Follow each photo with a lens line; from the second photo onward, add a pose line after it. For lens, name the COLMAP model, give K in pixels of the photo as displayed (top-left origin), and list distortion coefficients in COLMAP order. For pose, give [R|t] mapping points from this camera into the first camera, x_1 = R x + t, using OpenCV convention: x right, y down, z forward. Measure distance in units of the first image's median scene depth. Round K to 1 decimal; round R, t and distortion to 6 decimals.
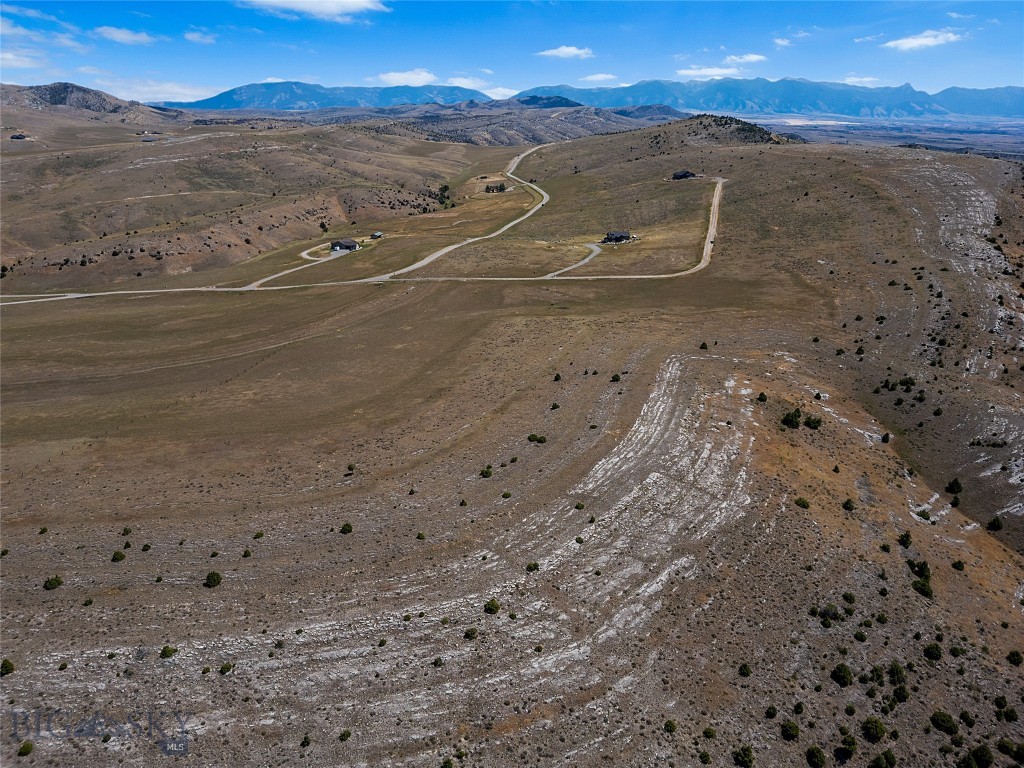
lens RADIAL K [[714.9, 0, 512.0], [0, 714.9, 384.0], [0, 0, 1]] dist [0.067713, -0.061053]
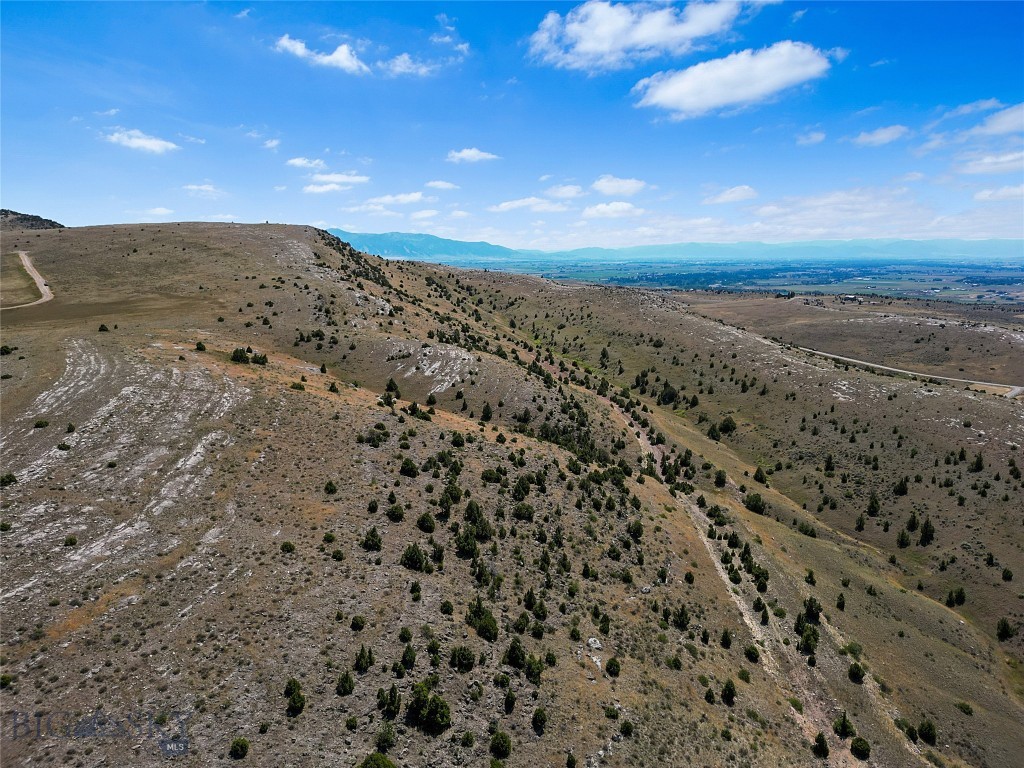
lens RADIAL K [[712.1, 0, 512.0], [0, 712.1, 384.0], [0, 0, 1]] dist [0.087534, -0.104220]
pose [[0.622045, -0.139195, 0.770509, -0.070949], [0.269846, 0.961894, -0.044082, 0.124061], [-0.735012, 0.235339, 0.635903, 0.077443]]
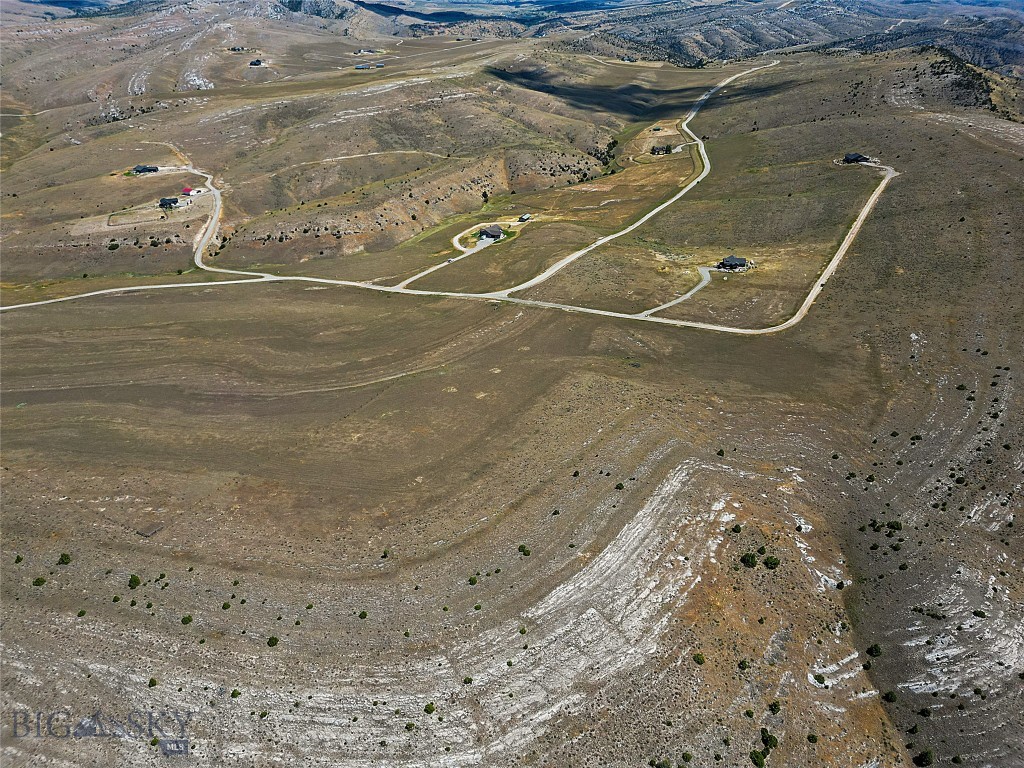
lens RADIAL K [[714.9, 0, 512.0], [0, 714.9, 384.0], [0, 0, 1]] dist [0.067713, -0.061053]
pose [[0.961050, 0.118673, -0.249599, 0.152958], [-0.081842, 0.984814, 0.153113, -0.210831], [0.263979, -0.126722, 0.956168, -0.105032]]
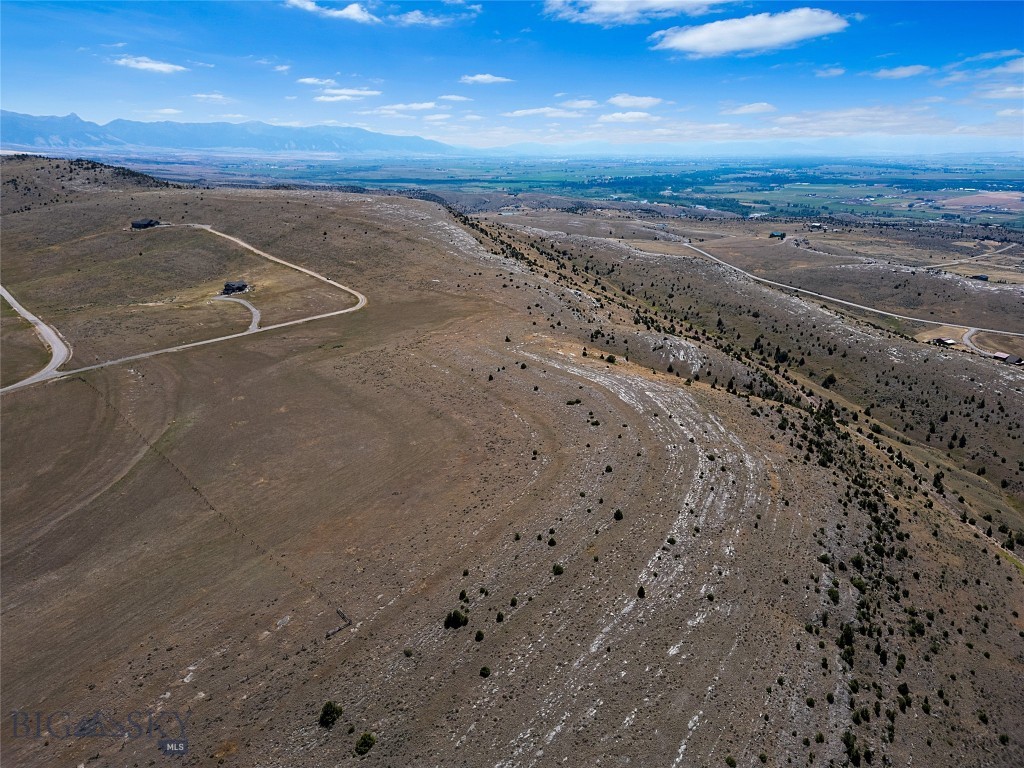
lens RADIAL K [[712.1, 0, 512.0], [0, 712.1, 384.0], [0, 0, 1]] dist [0.087534, -0.104220]
pose [[0.548049, -0.258819, 0.795396, -0.645304], [0.286190, 0.951553, 0.112439, -0.089302], [-0.785963, 0.166012, 0.595569, 0.085790]]
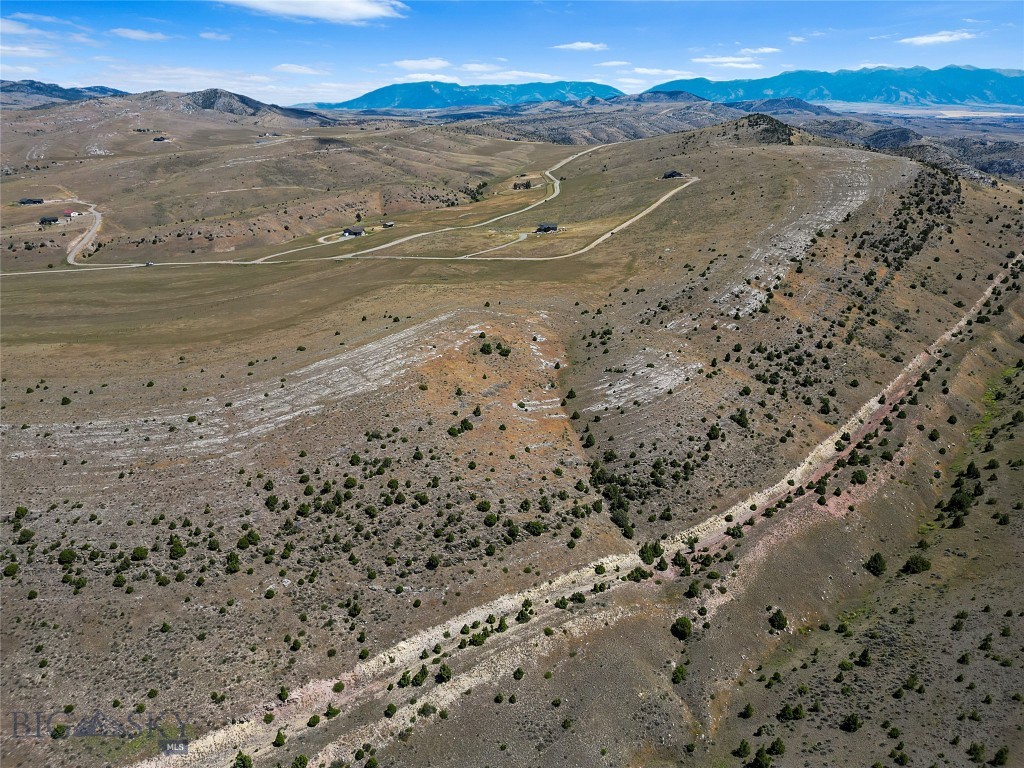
lens RADIAL K [[713.1, 0, 512.0], [0, 713.1, 384.0], [0, 0, 1]] dist [0.072473, -0.063241]
pose [[0.984710, 0.052211, -0.166191, 0.380288], [-0.051232, 0.998635, 0.010173, 0.058005], [0.166495, -0.001503, 0.986041, -0.234441]]
